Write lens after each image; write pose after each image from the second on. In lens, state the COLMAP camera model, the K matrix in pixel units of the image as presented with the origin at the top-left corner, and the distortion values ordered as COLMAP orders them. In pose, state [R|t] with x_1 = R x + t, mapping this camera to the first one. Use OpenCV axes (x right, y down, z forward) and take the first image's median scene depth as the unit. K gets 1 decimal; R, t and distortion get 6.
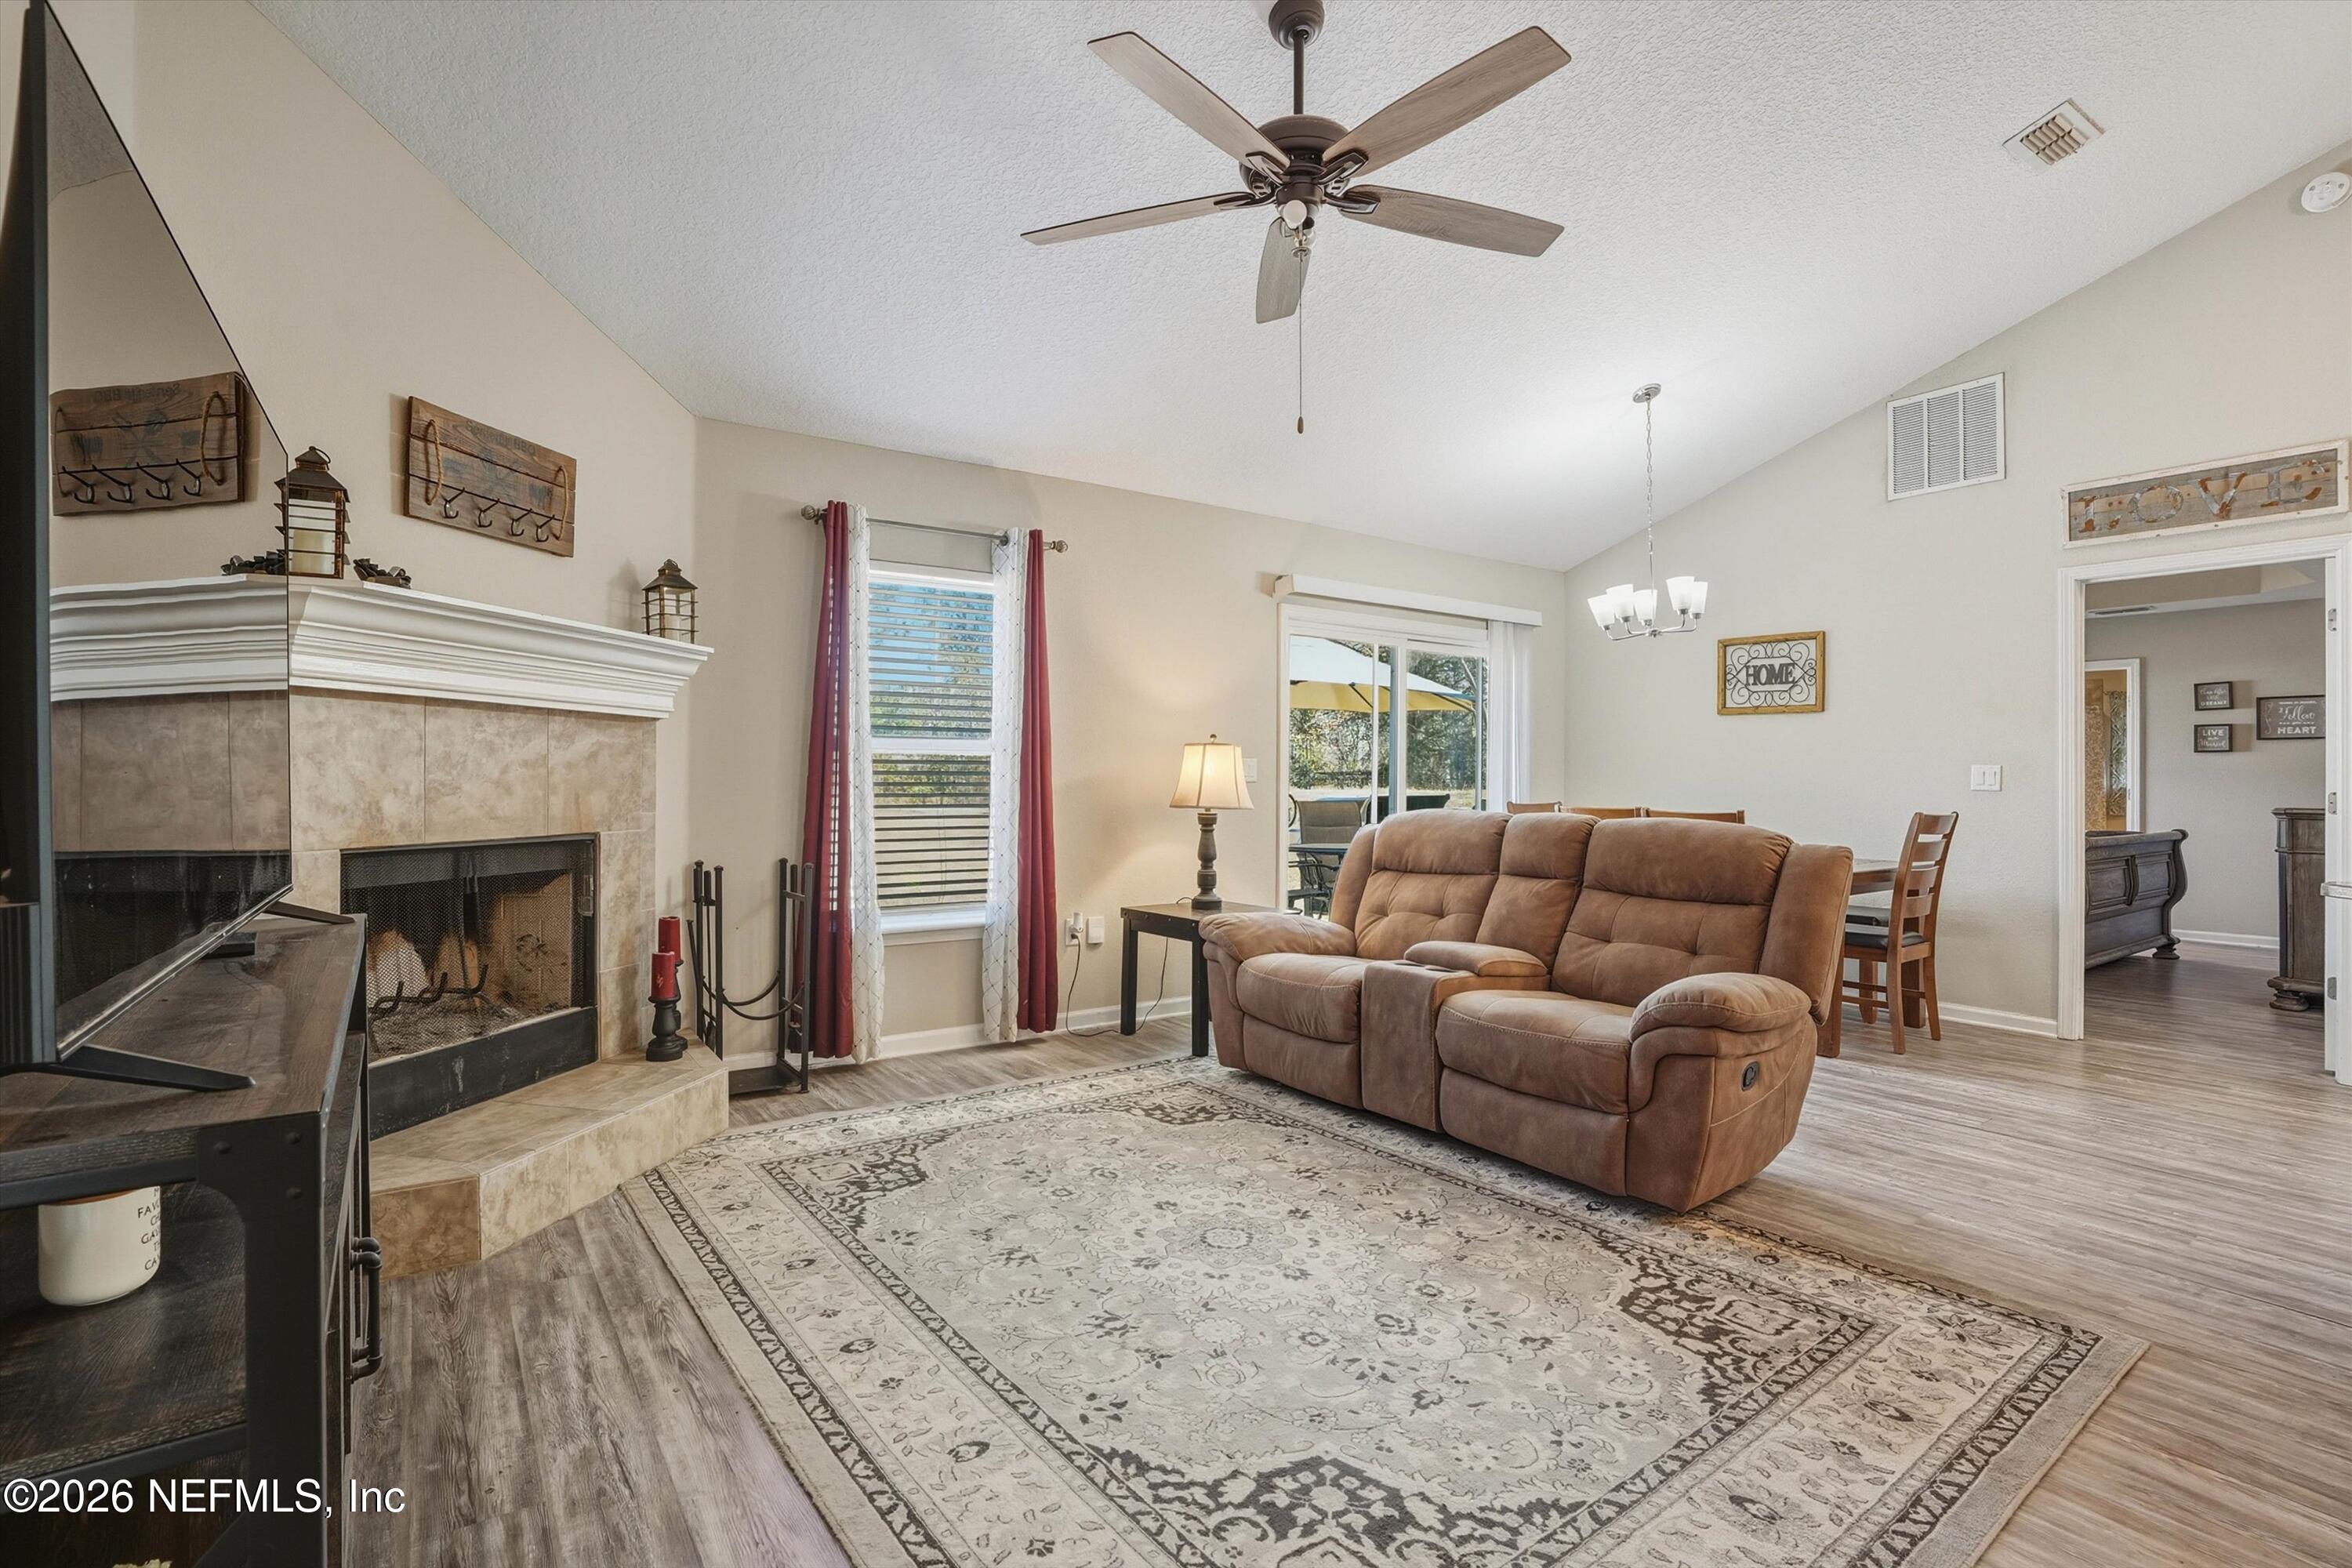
lens RADIAL K [[1095.6, 0, 1159.9], [0, 1095.6, 777.5], [0, 0, 1]] dist [-0.056519, 0.017488]
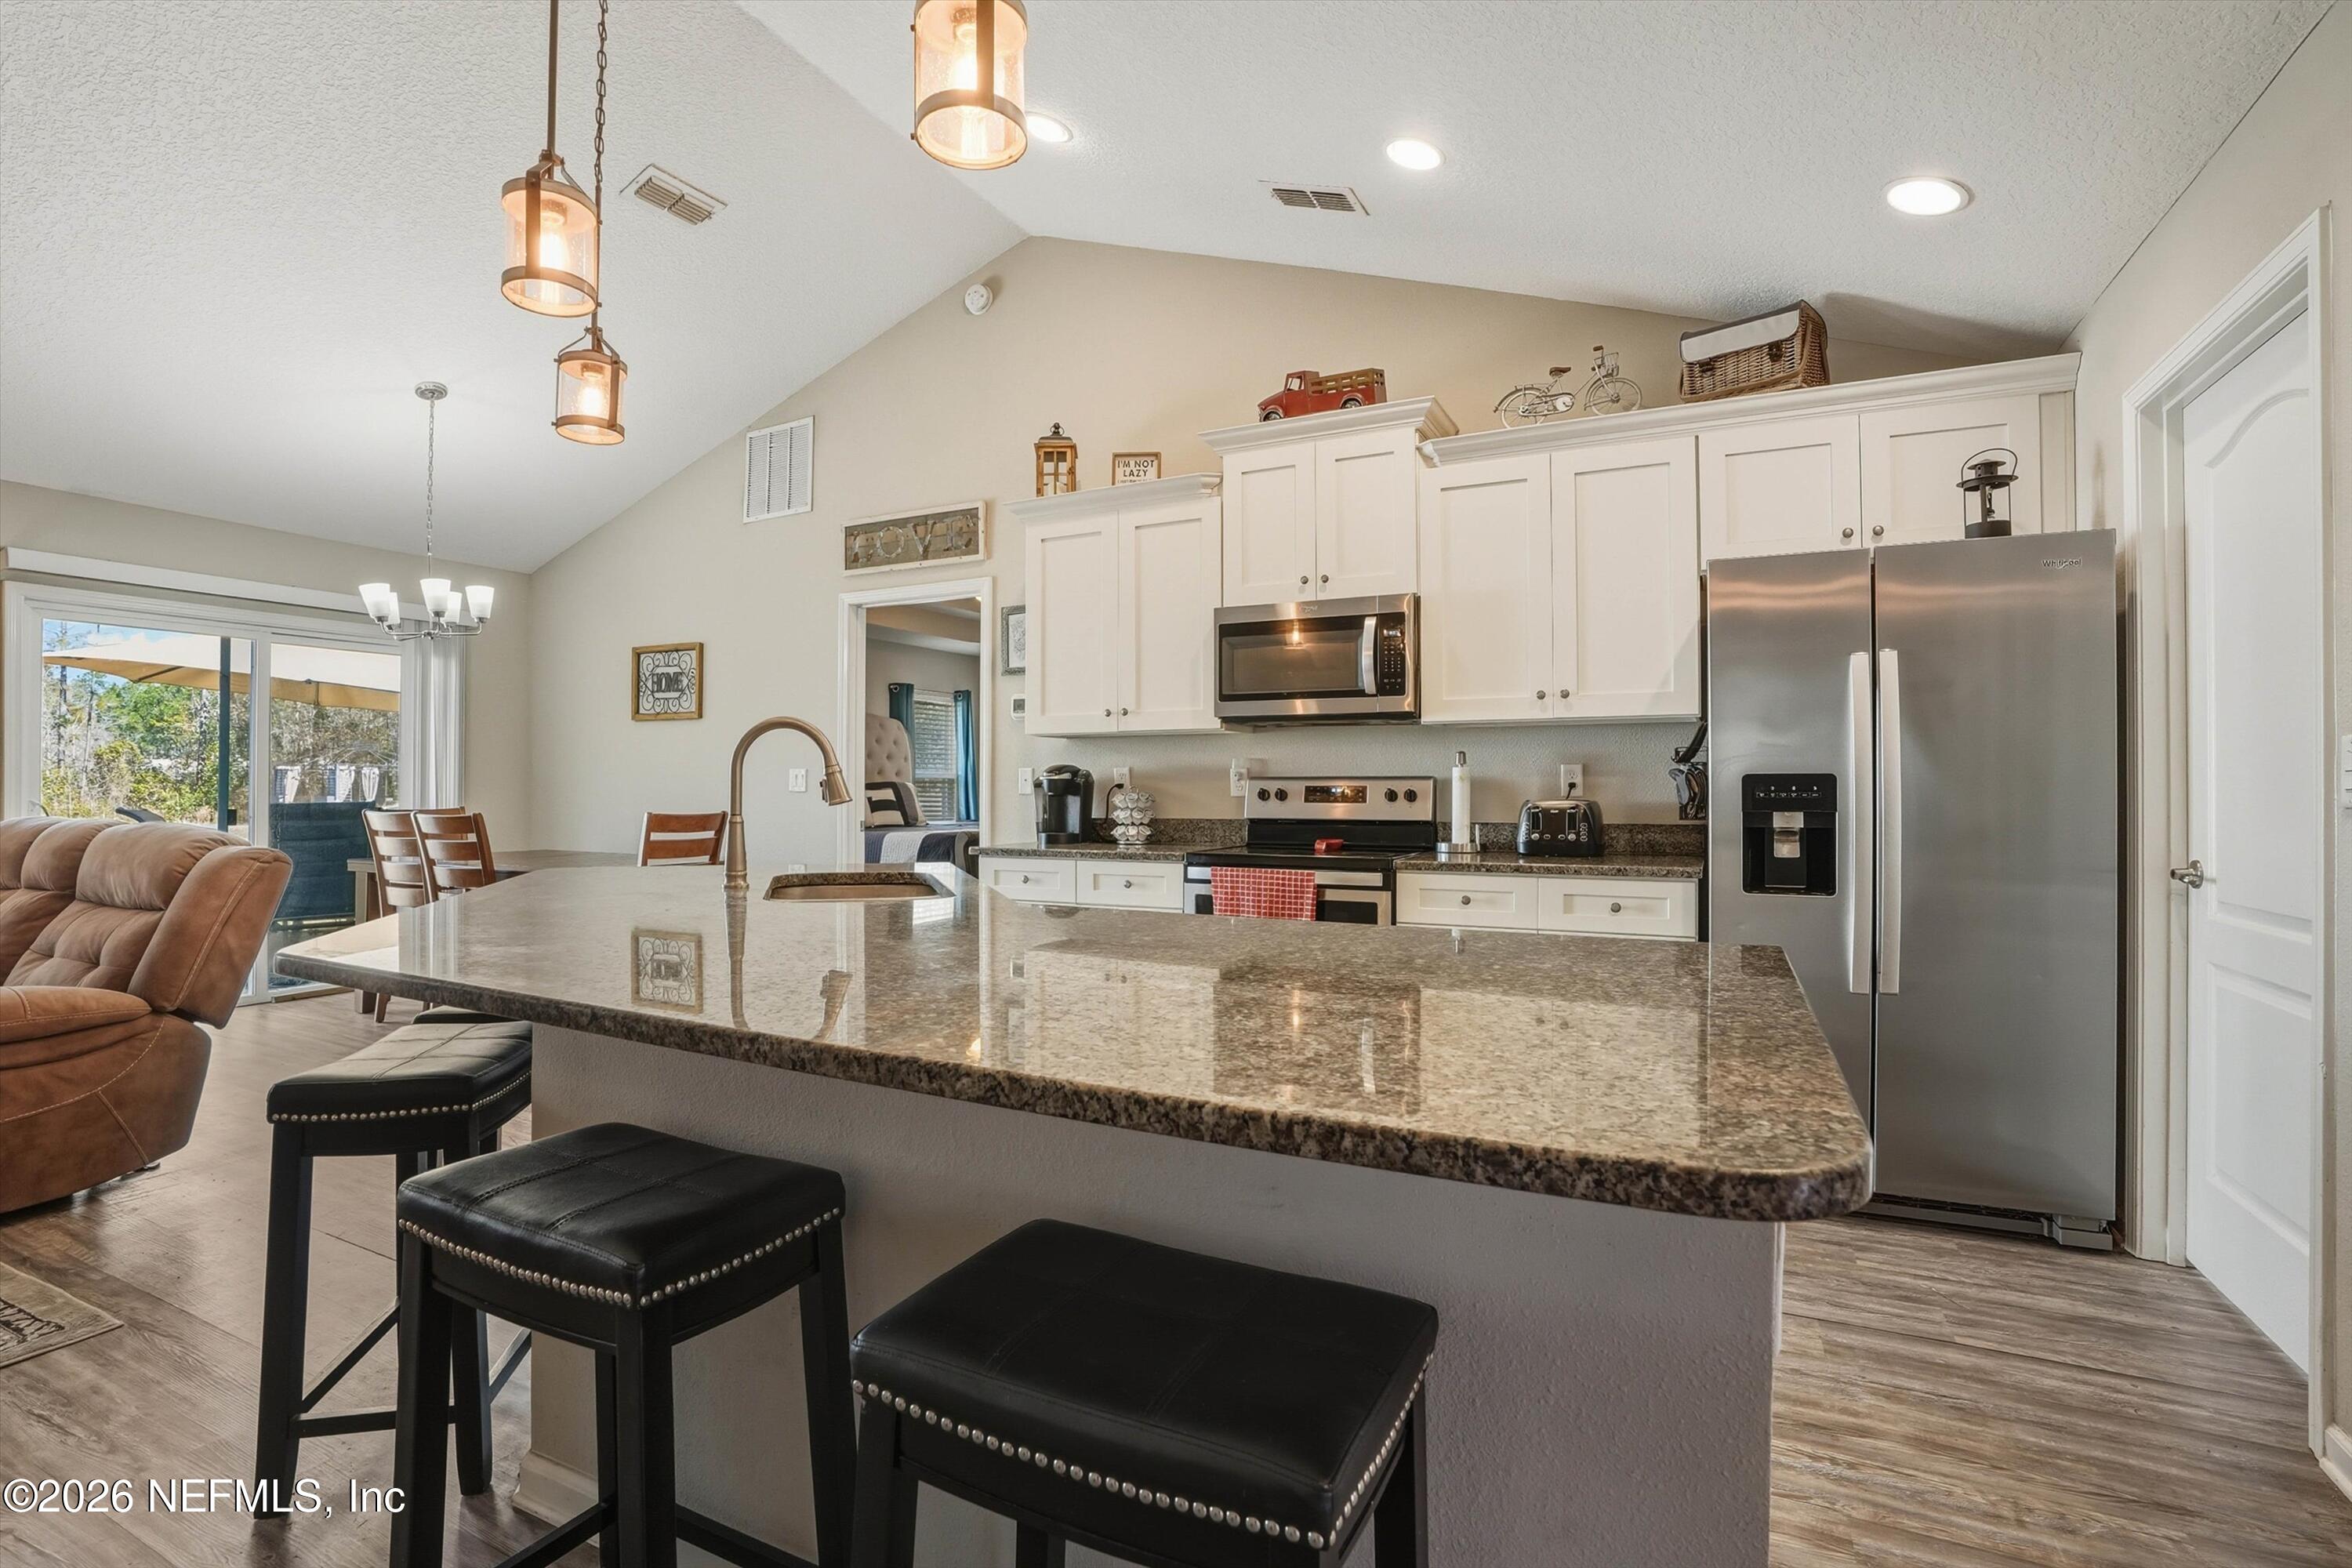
lens RADIAL K [[1095.6, 0, 1190.8], [0, 1095.6, 781.7], [0, 0, 1]] dist [-0.056519, 0.017488]
pose [[0.881042, -0.002136, 0.473033, 0.923901], [0.003645, 0.999991, -0.002272, 0.007818], [-0.473024, 0.003726, 0.881042, -0.276565]]
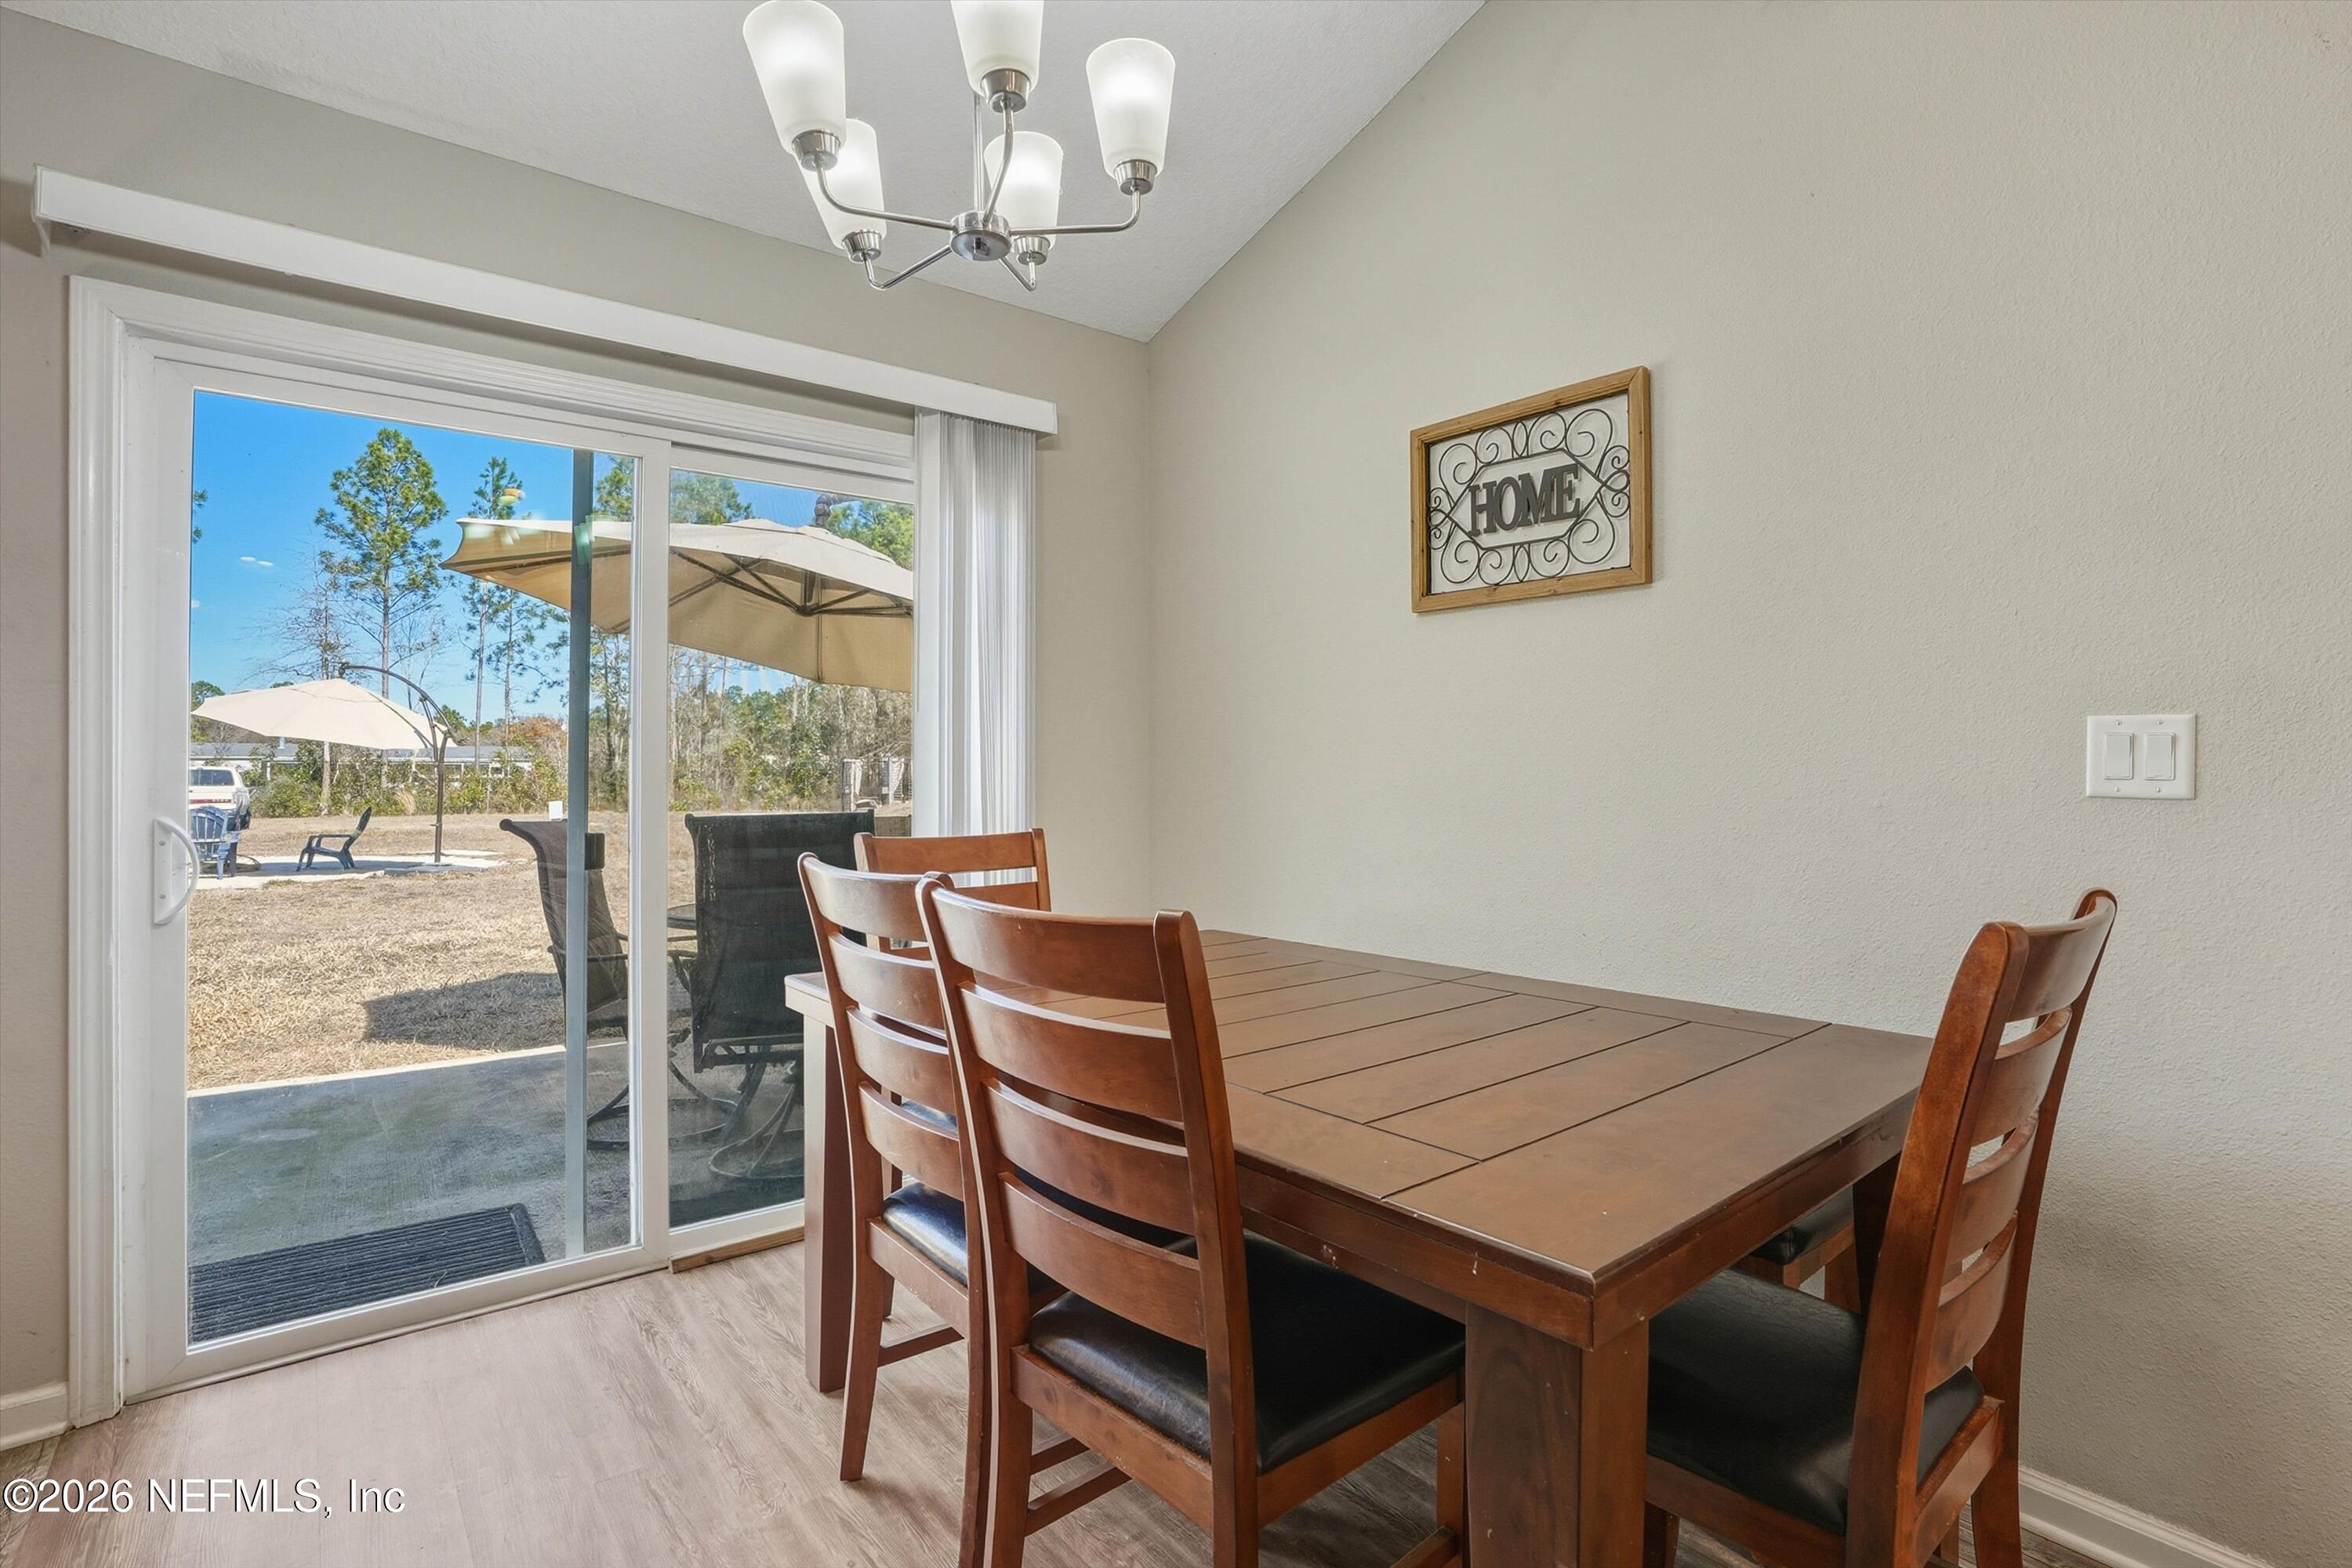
lens RADIAL K [[1095.6, 0, 1171.3], [0, 1095.6, 762.7], [0, 0, 1]] dist [-0.056519, 0.017488]
pose [[0.998255, -0.005632, 0.058786, 0.744929], [0.006396, 0.999897, -0.012816, 0.004381], [-0.058708, 0.013169, 0.998188, 1.107844]]
